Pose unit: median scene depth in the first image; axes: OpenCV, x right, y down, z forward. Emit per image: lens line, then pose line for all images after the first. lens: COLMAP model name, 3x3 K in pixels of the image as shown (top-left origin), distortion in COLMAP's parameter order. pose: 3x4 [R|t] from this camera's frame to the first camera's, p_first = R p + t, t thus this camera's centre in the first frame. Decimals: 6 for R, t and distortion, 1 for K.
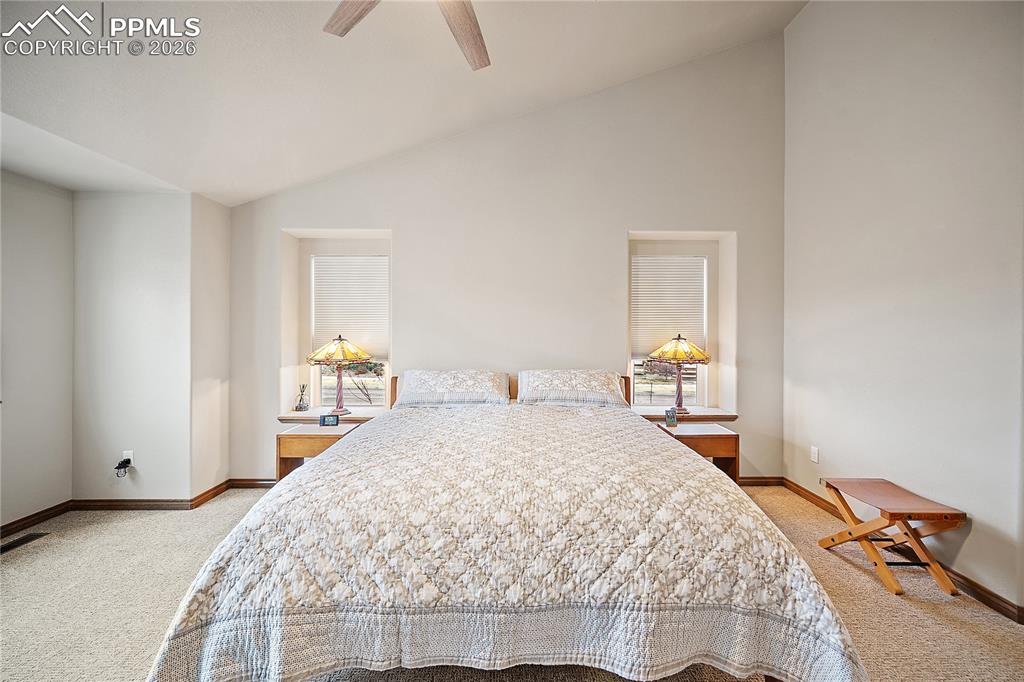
lens RADIAL K [[408.6, 0, 509.7], [0, 408.6, 332.4], [0, 0, 1]] dist [-0.005927, -0.000258]
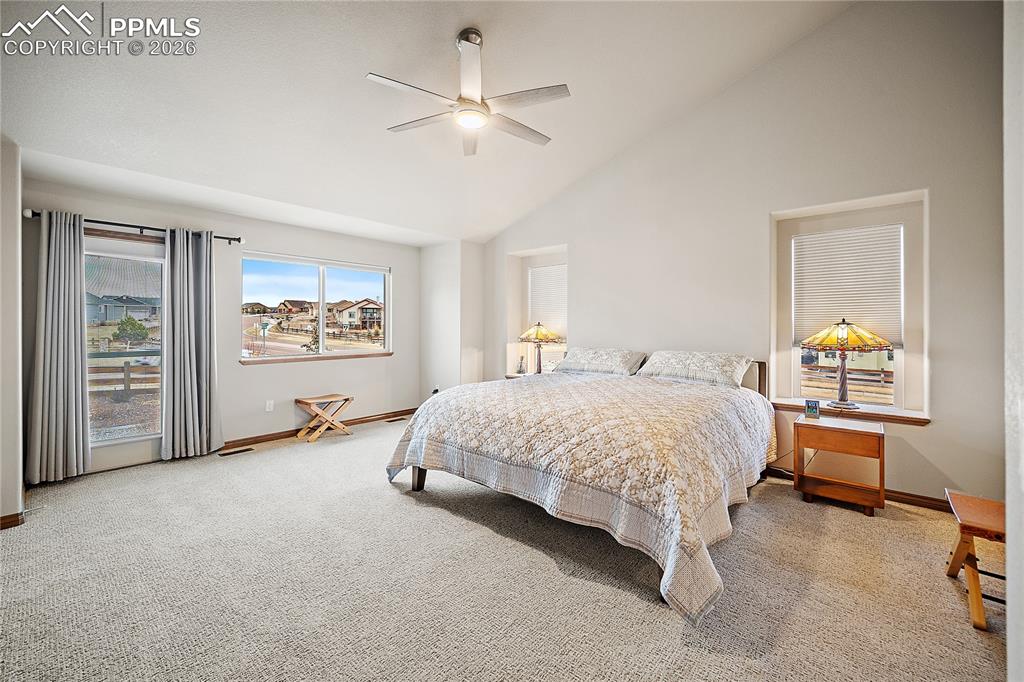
lens RADIAL K [[408.6, 0, 509.7], [0, 408.6, 332.4], [0, 0, 1]] dist [-0.005927, -0.000258]
pose [[0.741226, 0.009370, -0.671190, 1.220493], [-0.006179, 0.999955, 0.007137, 0.084447], [0.671227, -0.001143, 0.741251, -0.341746]]
